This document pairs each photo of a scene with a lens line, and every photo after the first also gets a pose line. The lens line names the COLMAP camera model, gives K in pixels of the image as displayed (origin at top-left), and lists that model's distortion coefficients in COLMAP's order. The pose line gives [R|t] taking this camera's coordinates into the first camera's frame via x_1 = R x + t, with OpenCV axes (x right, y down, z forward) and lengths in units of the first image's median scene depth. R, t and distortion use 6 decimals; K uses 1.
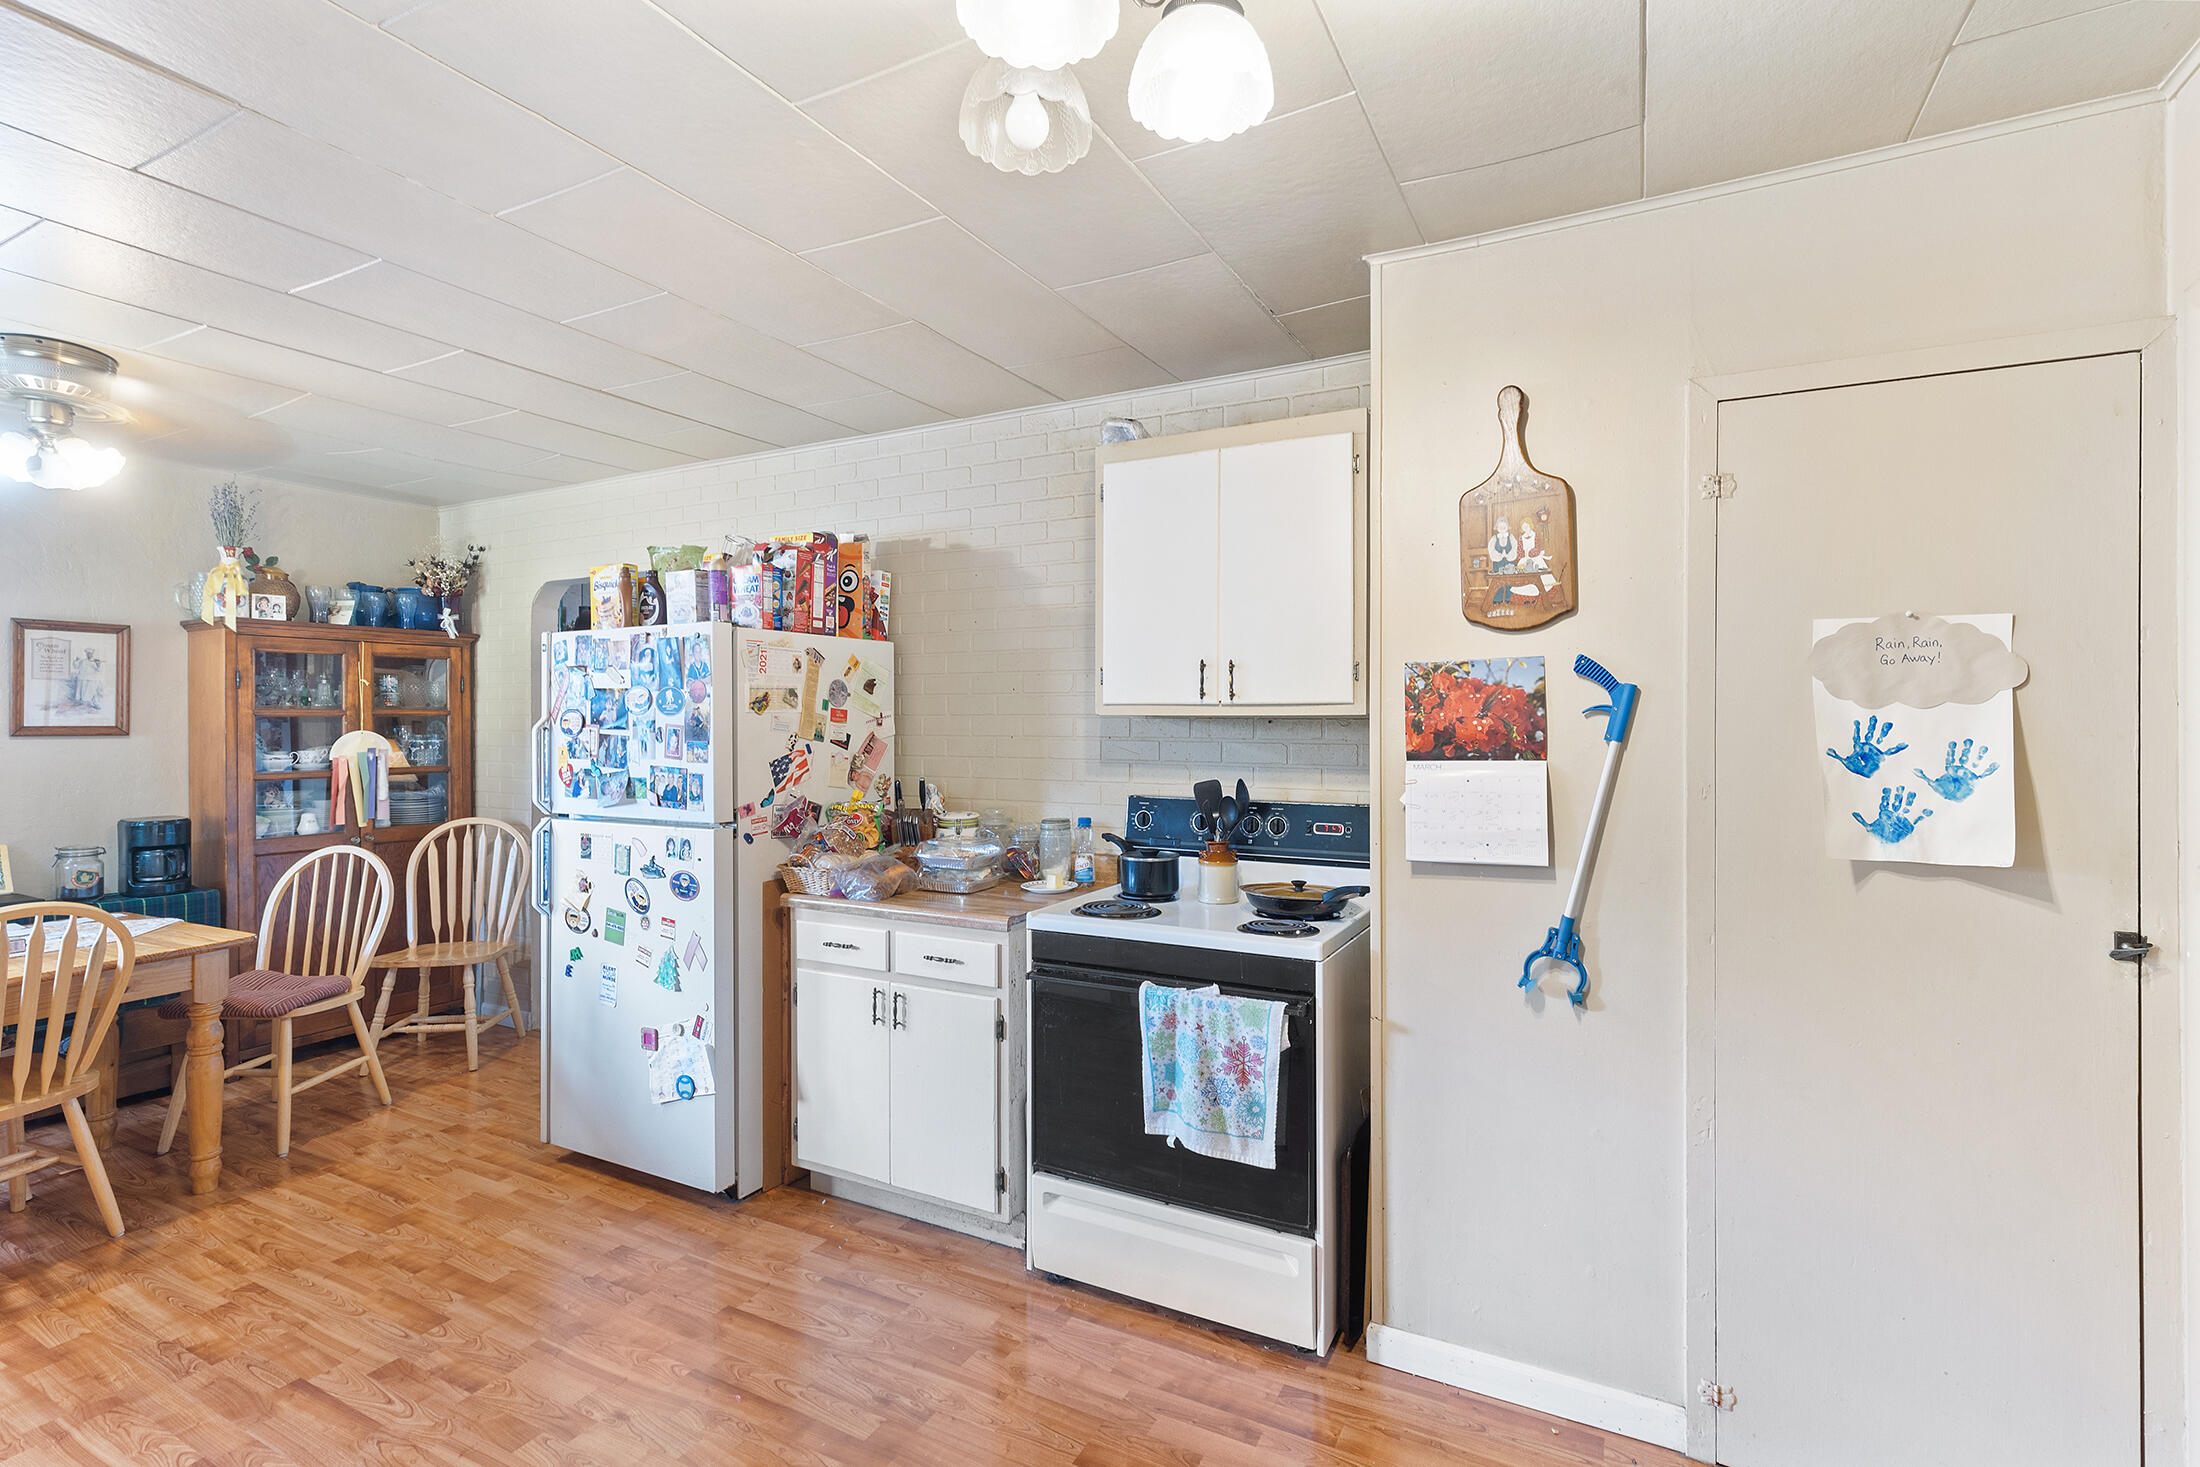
lens RADIAL K [[997.7, 0, 1108.9], [0, 997.7, 711.6], [0, 0, 1]] dist [0.001028, 0.000122]
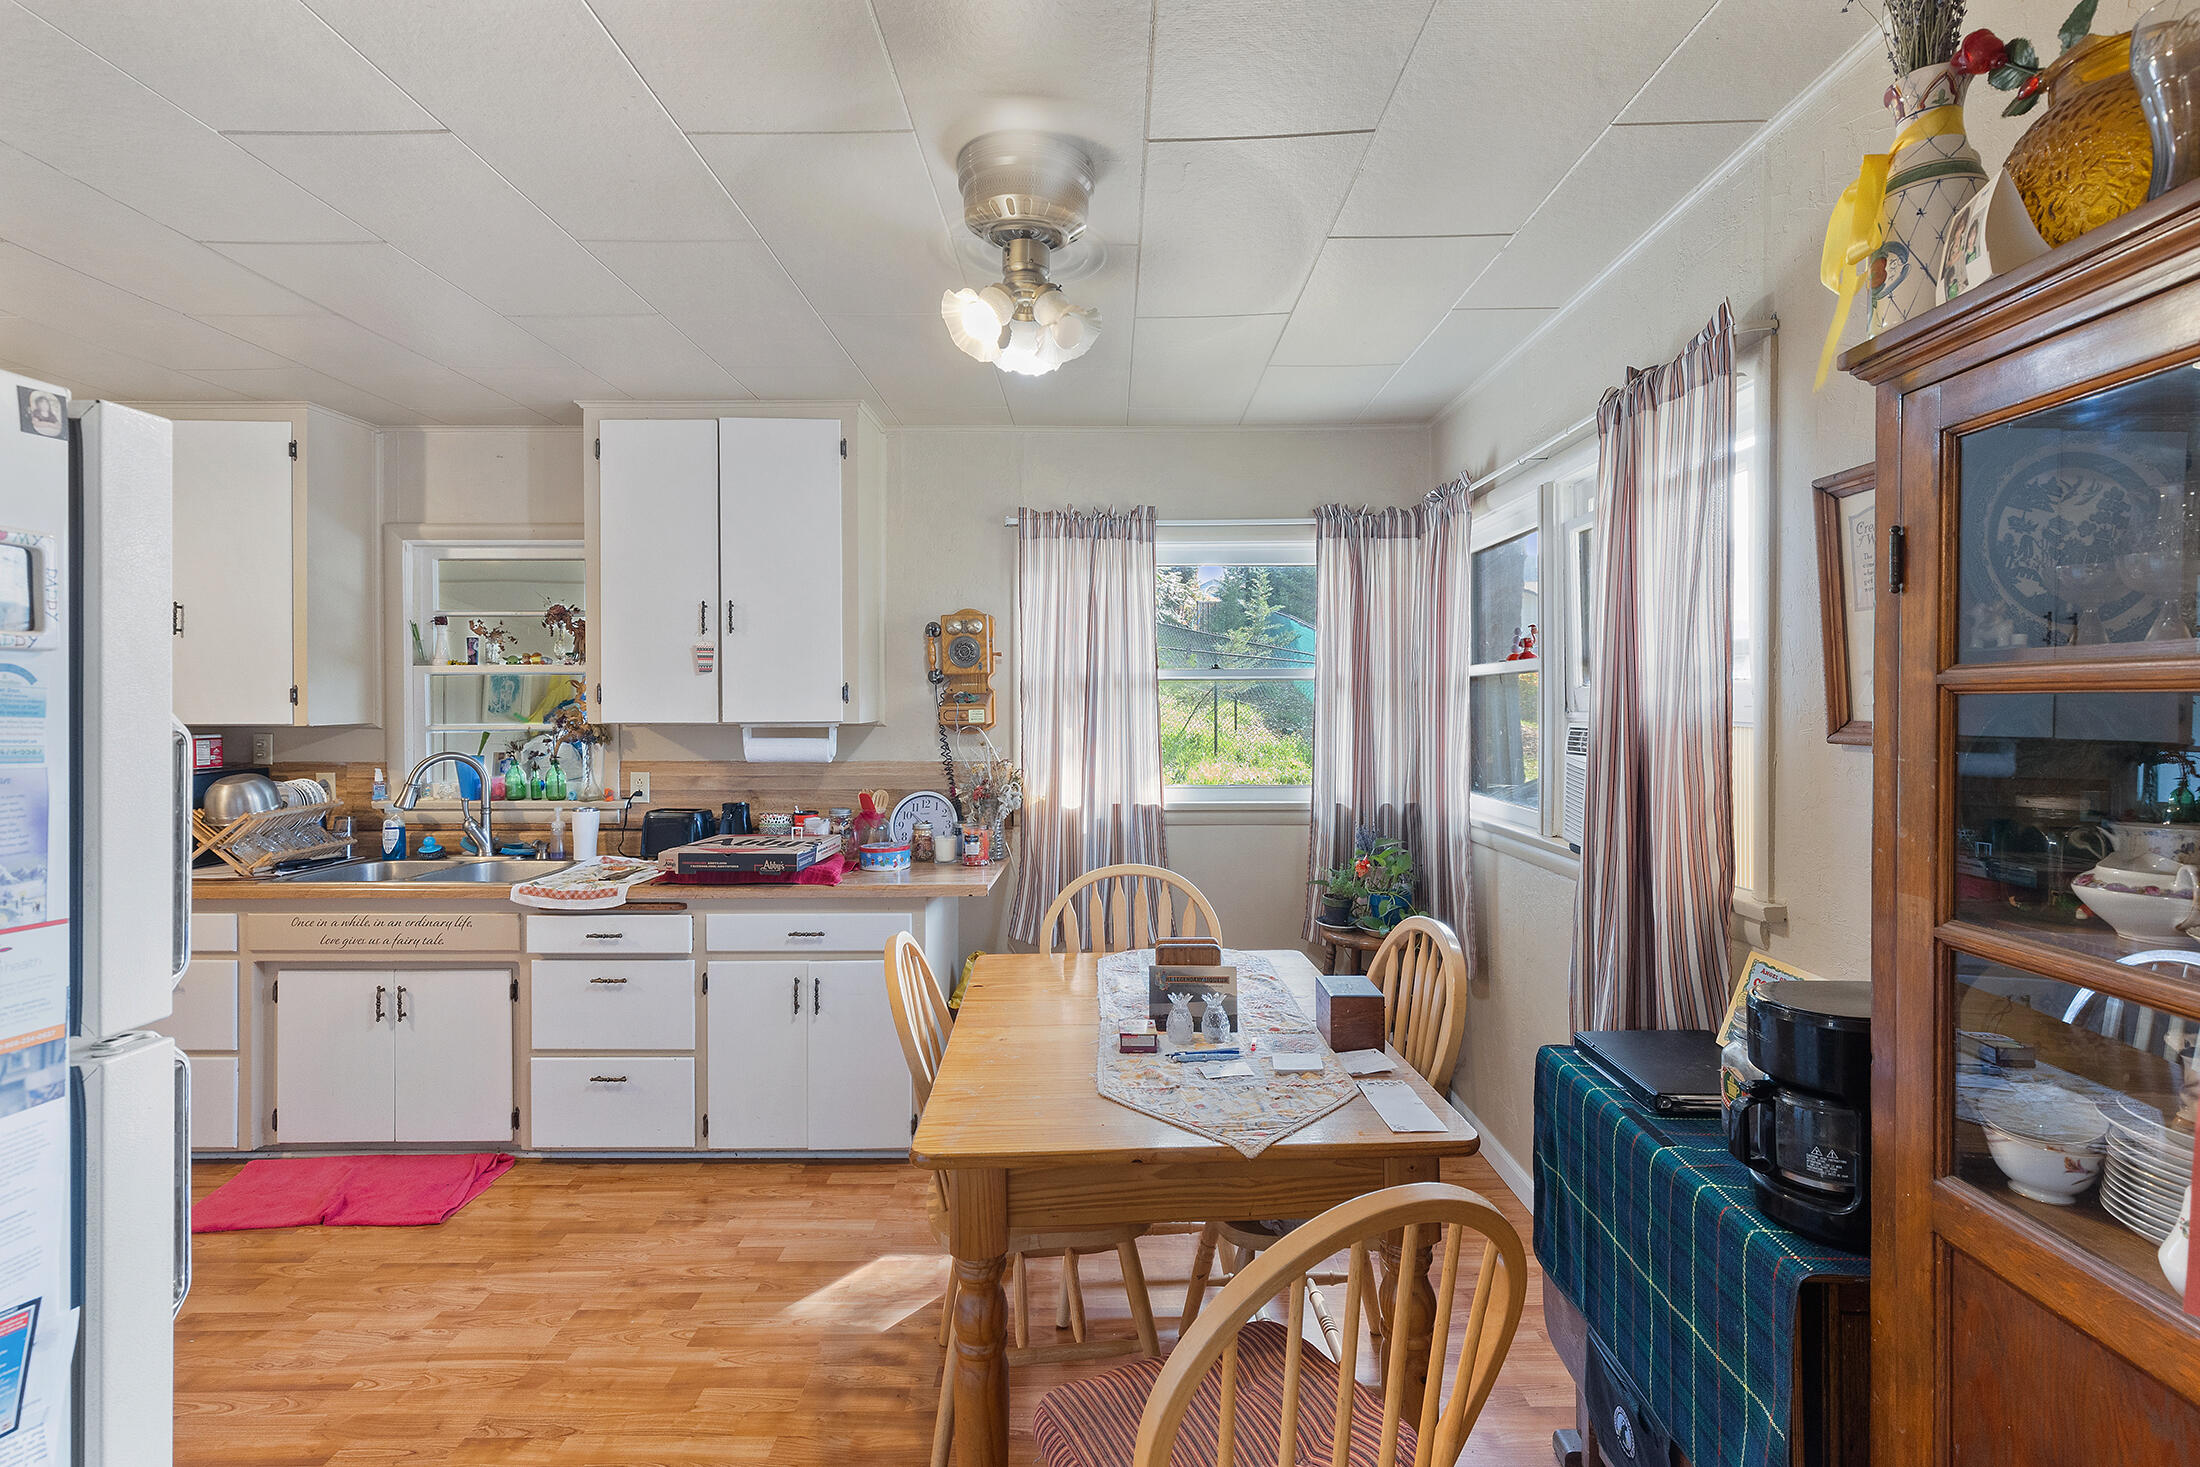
lens RADIAL K [[997.7, 0, 1108.9], [0, 997.7, 711.6], [0, 0, 1]] dist [0.001028, 0.000122]
pose [[-0.890301, 0.003806, -0.455356, -0.684645], [0.005715, 0.999980, -0.002815, 0.016017], [0.455336, -0.005108, -0.890305, 1.389700]]
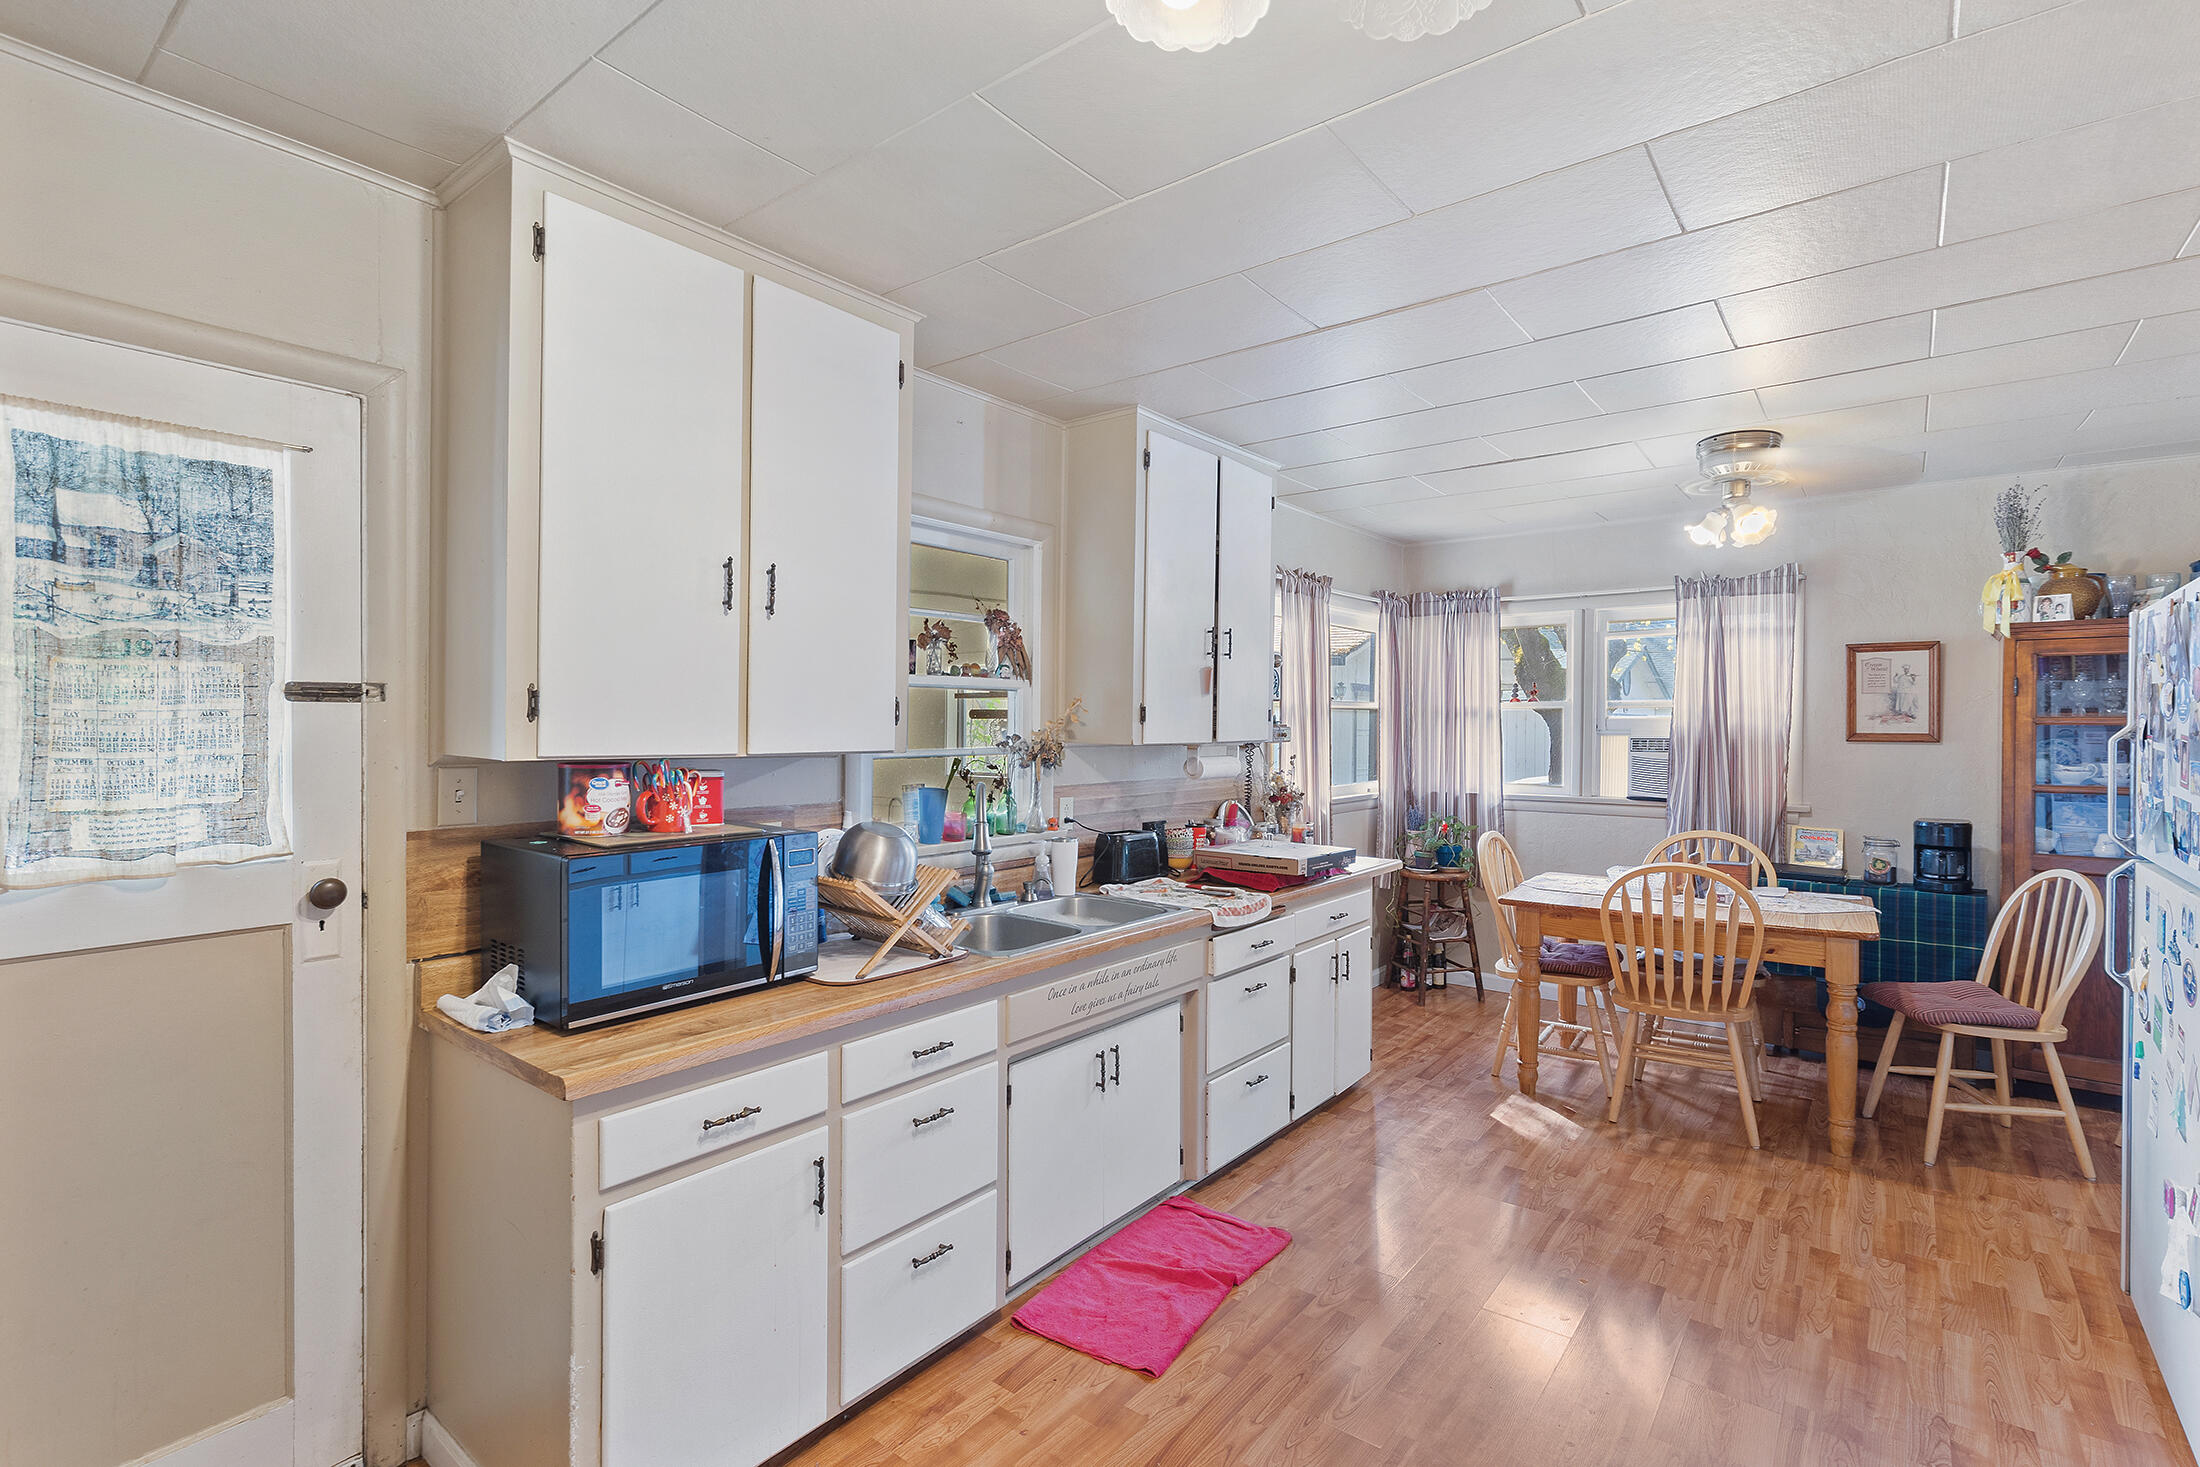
lens RADIAL K [[1012.1, 0, 1111.0], [0, 1012.1, 719.5], [0, 0, 1]] dist [-0.000222, -0.000944]
pose [[-0.189393, -0.006986, -0.981876, 0.324248], [0.005131, 0.999954, -0.008104, 0.003871], [0.981888, -0.006573, -0.189349, 0.393421]]
